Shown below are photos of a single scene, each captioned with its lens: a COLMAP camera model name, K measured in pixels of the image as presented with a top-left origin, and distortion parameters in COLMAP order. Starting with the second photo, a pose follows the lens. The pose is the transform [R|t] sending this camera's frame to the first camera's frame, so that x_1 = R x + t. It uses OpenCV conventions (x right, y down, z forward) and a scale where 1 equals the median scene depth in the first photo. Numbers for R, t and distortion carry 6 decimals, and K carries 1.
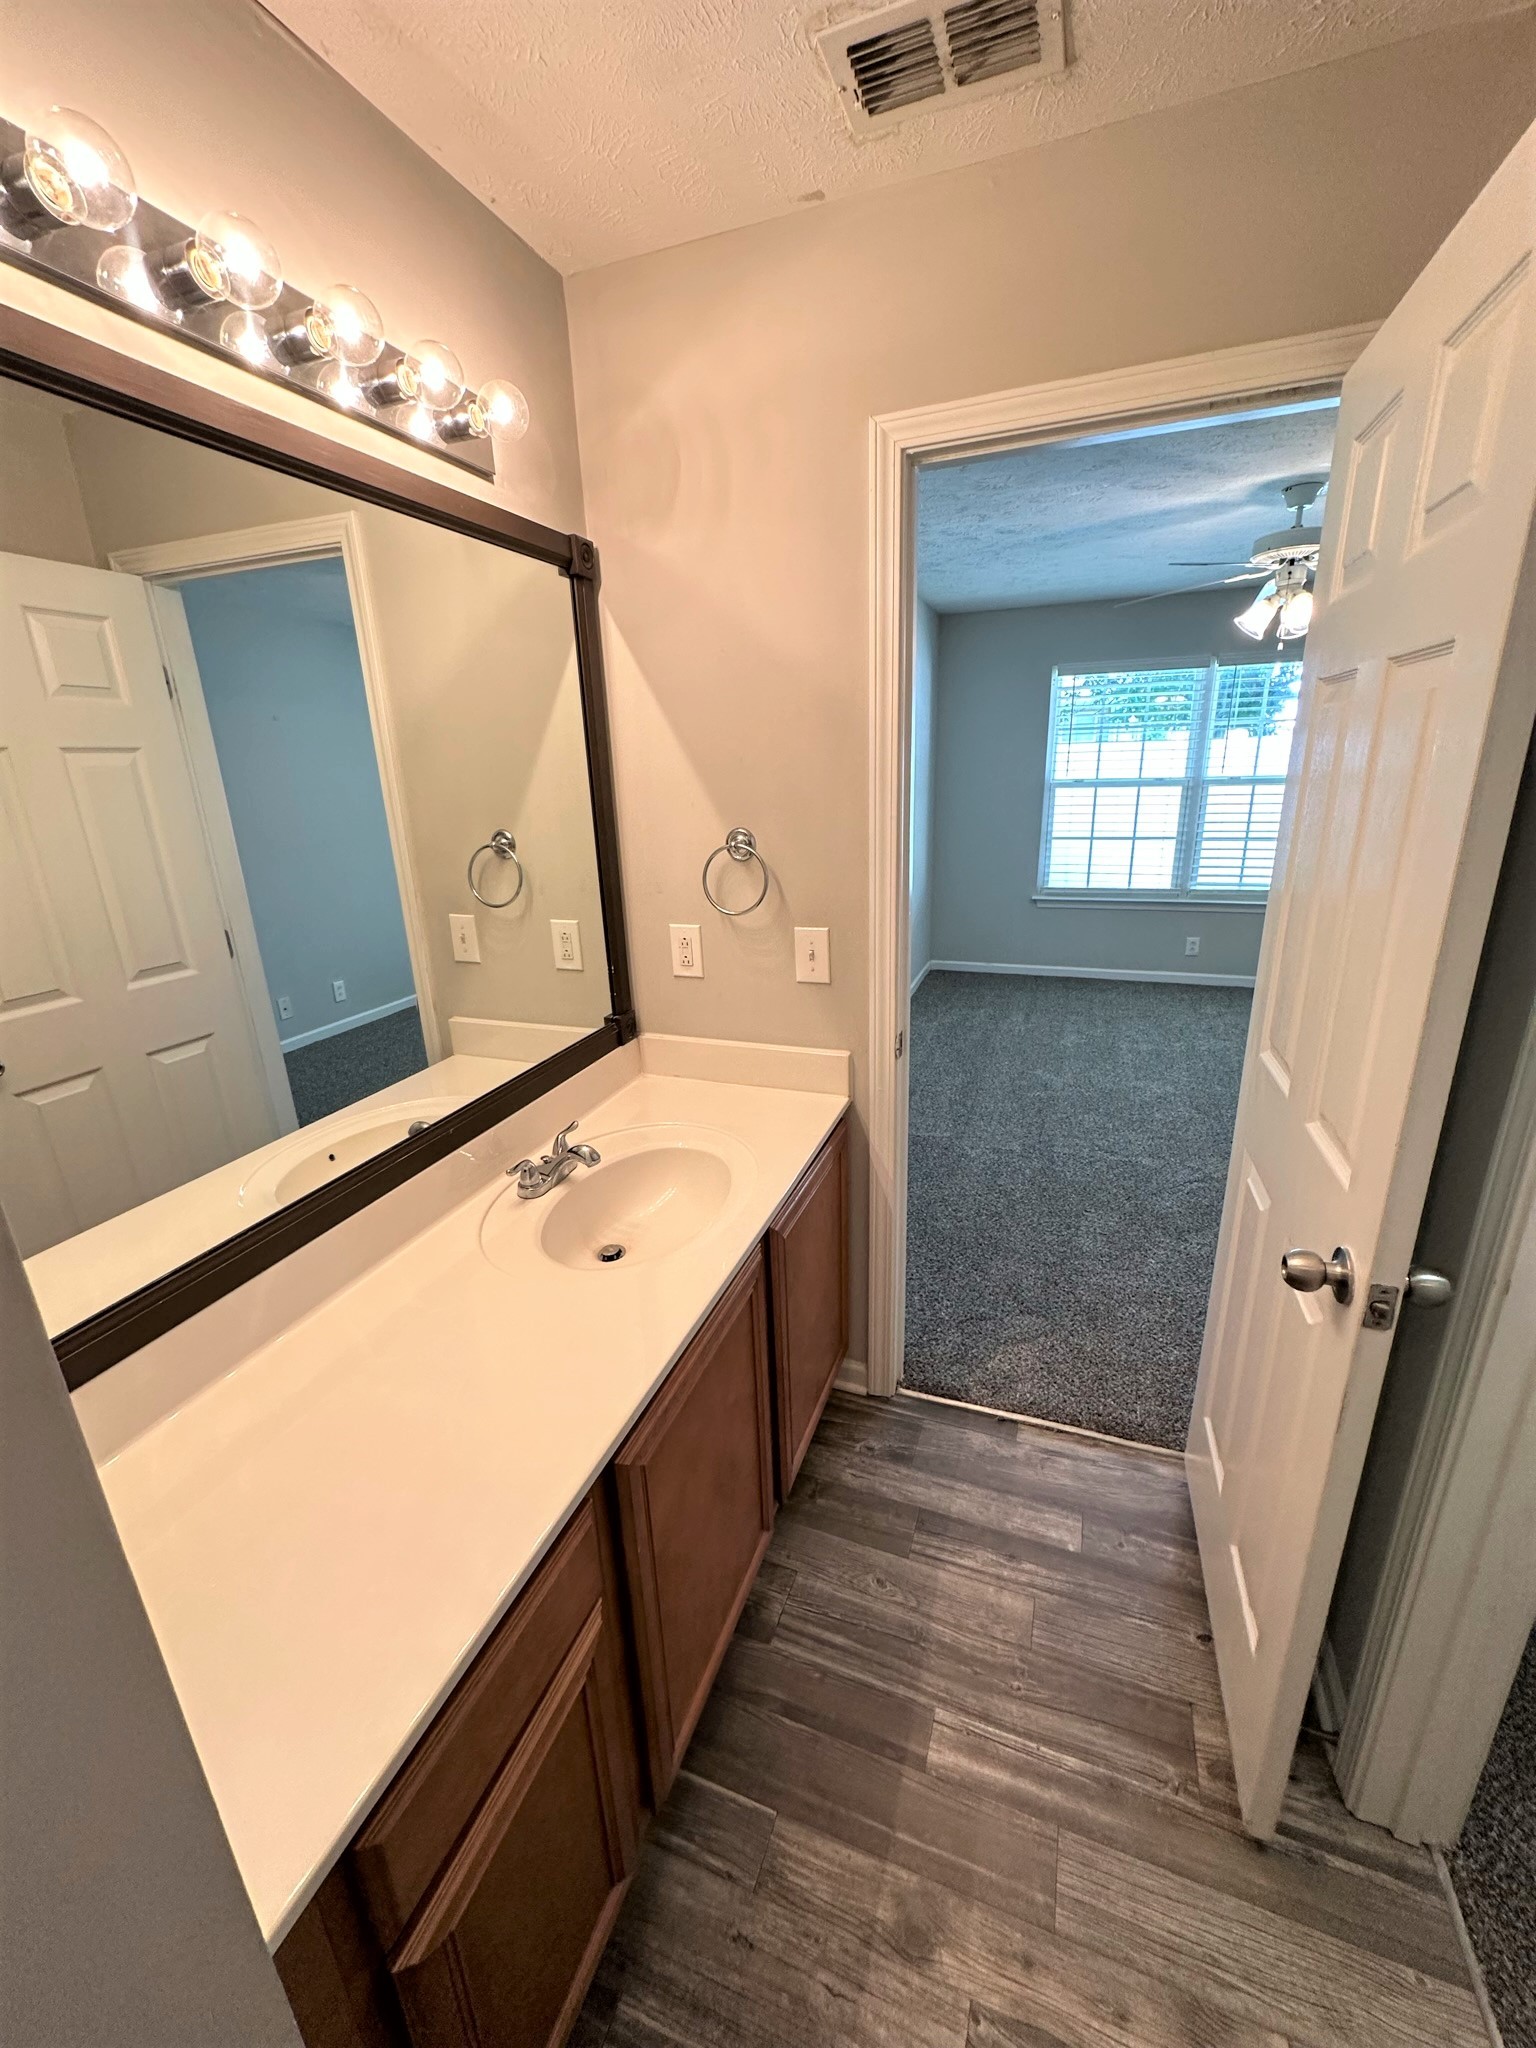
lens RADIAL K [[816.5, 0, 768.4], [0, 816.5, 1026.0], [0, 0, 1]] dist [-0.003171, 0.000937]
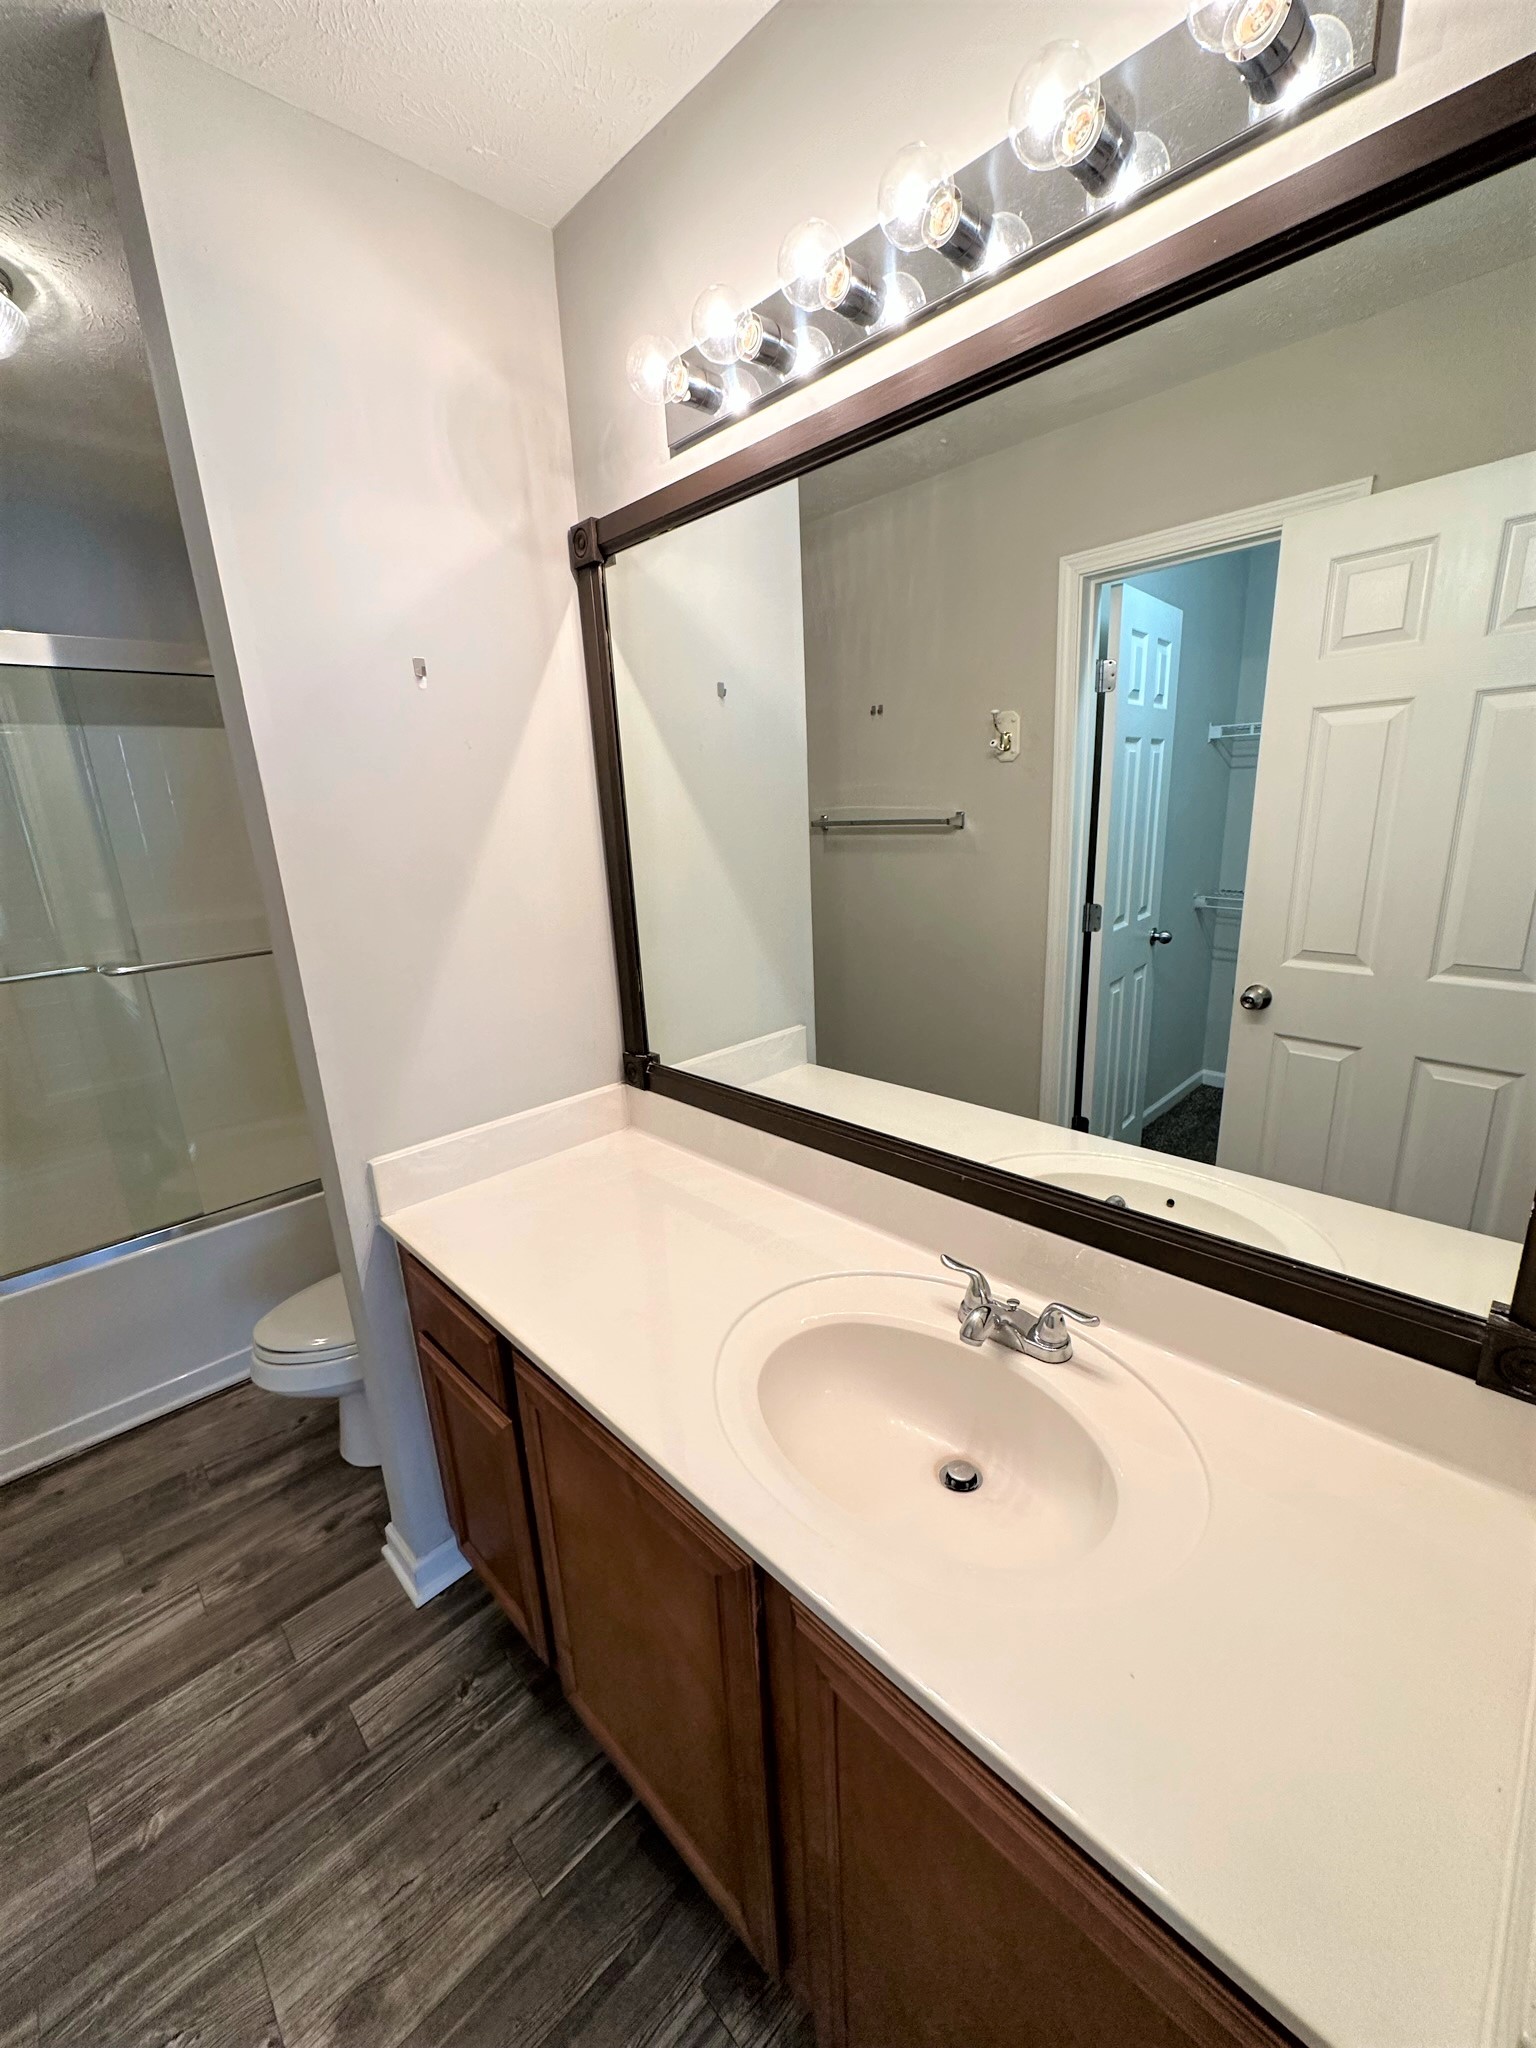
lens RADIAL K [[816.5, 0, 768.4], [0, 816.5, 1026.0], [0, 0, 1]] dist [-0.003171, 0.000937]
pose [[-0.422975, 0.292659, -0.857580, 0.414425], [-0.215399, 0.886807, 0.408872, -0.349094], [0.880168, 0.357665, -0.312059, 1.189816]]
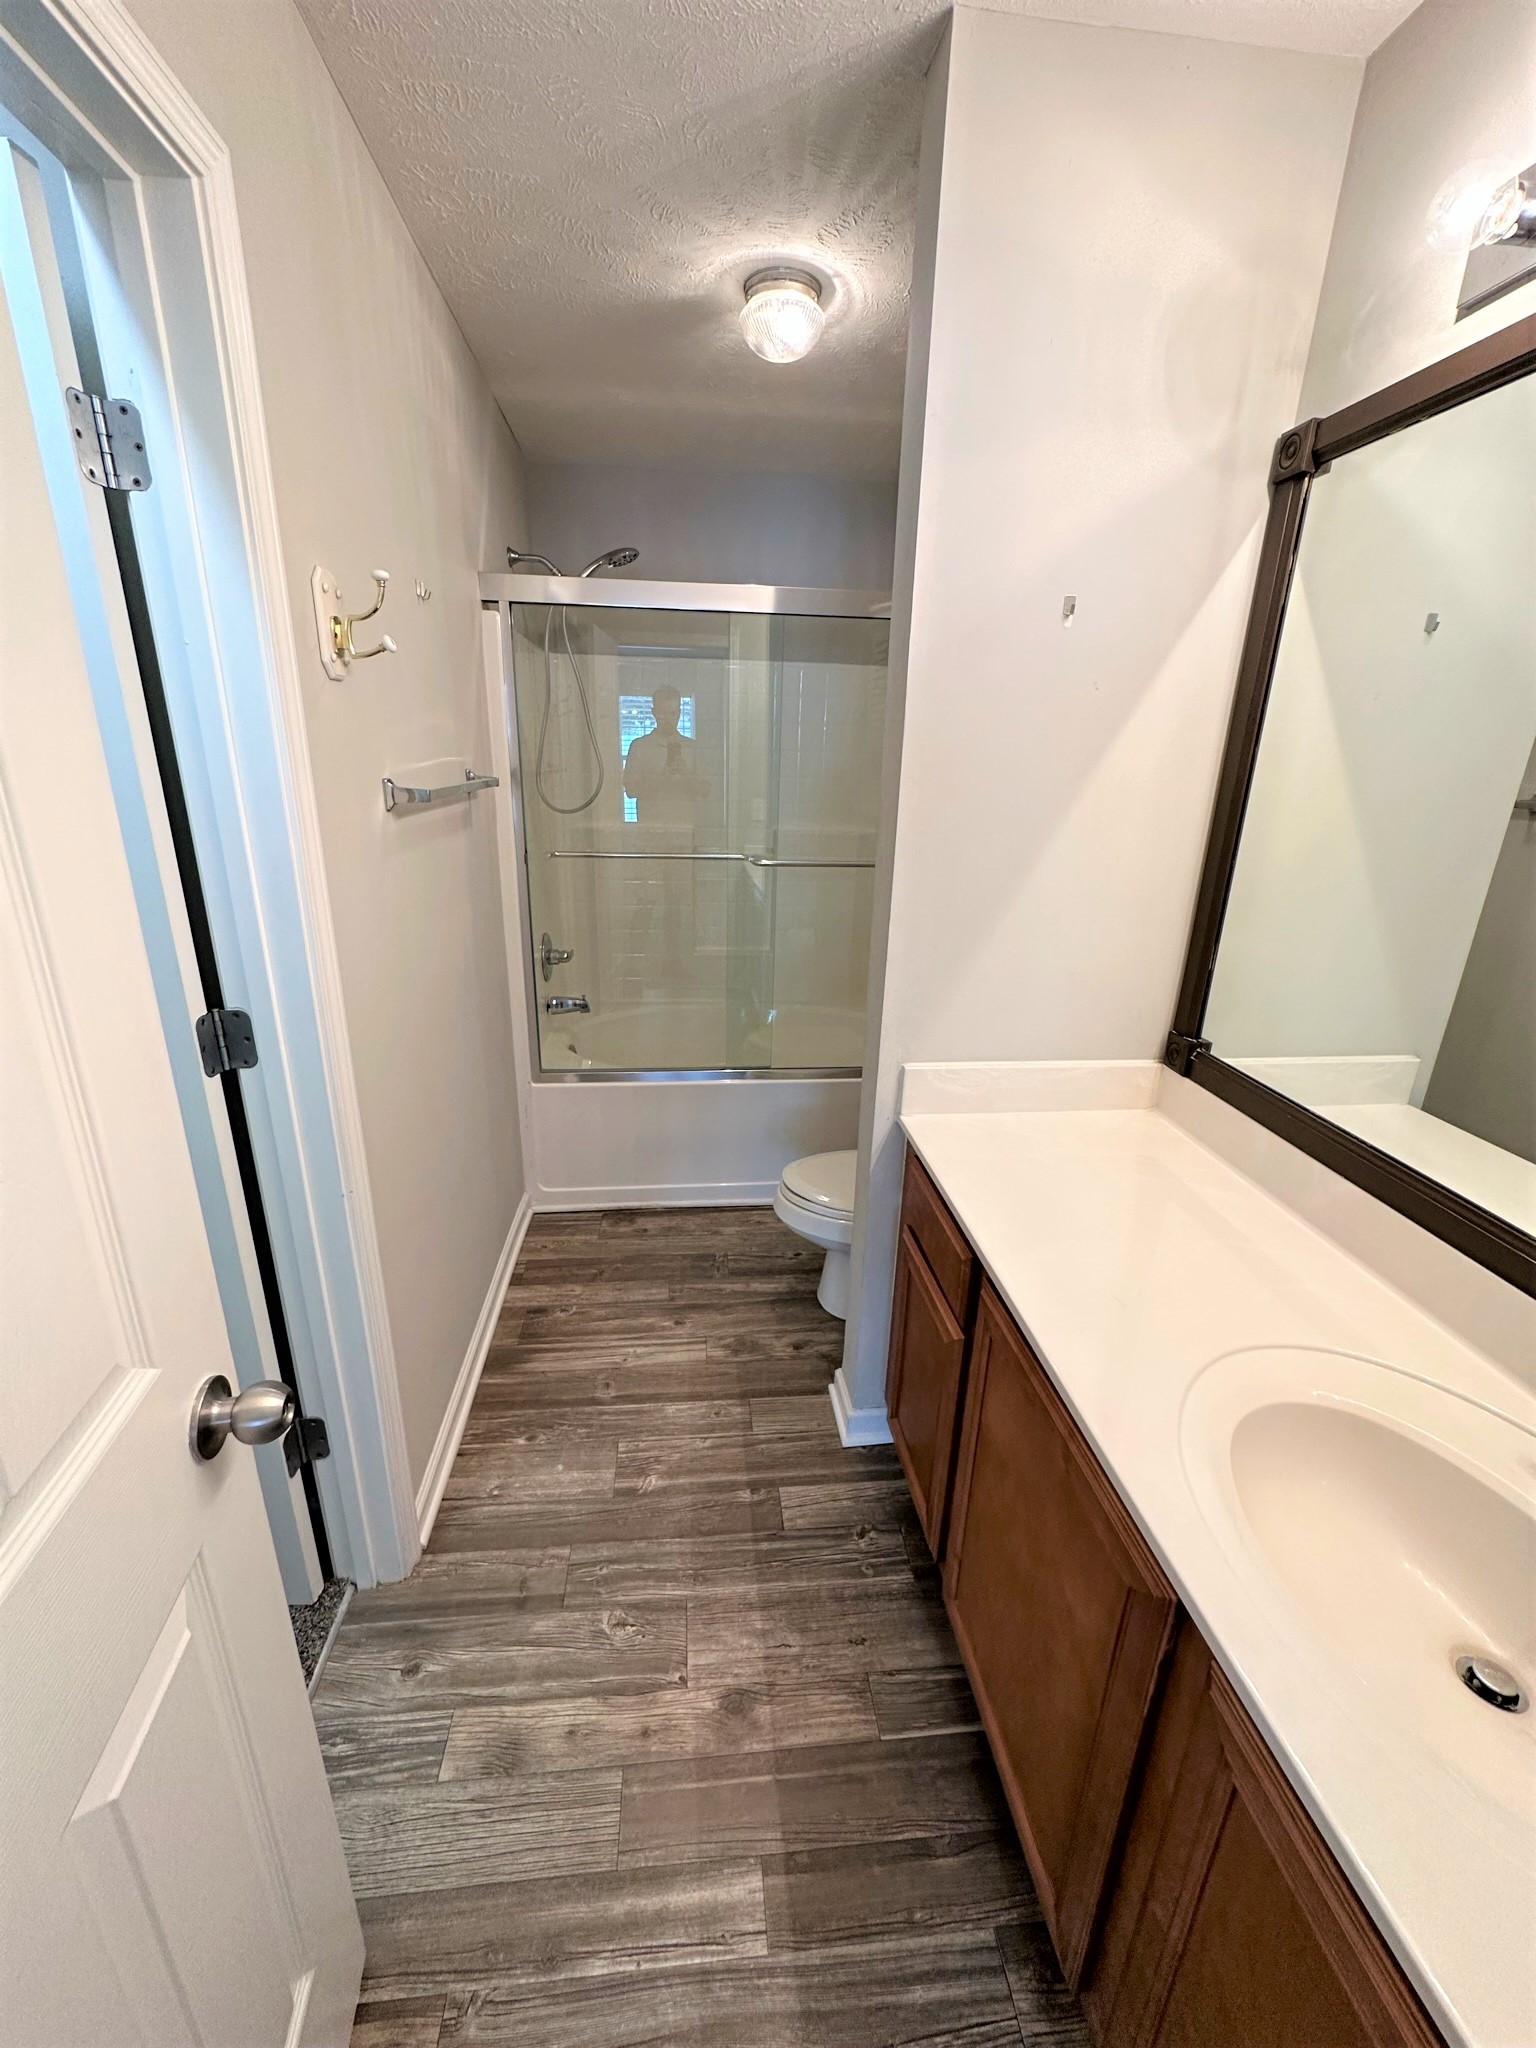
lens RADIAL K [[816.5, 0, 768.4], [0, 816.5, 1026.0], [0, 0, 1]] dist [-0.003171, 0.000937]
pose [[-0.894891, 0.154869, -0.418551, 0.441020], [-0.128572, 0.808629, 0.574098, -0.347572], [0.427362, 0.567569, -0.703723, 1.182599]]
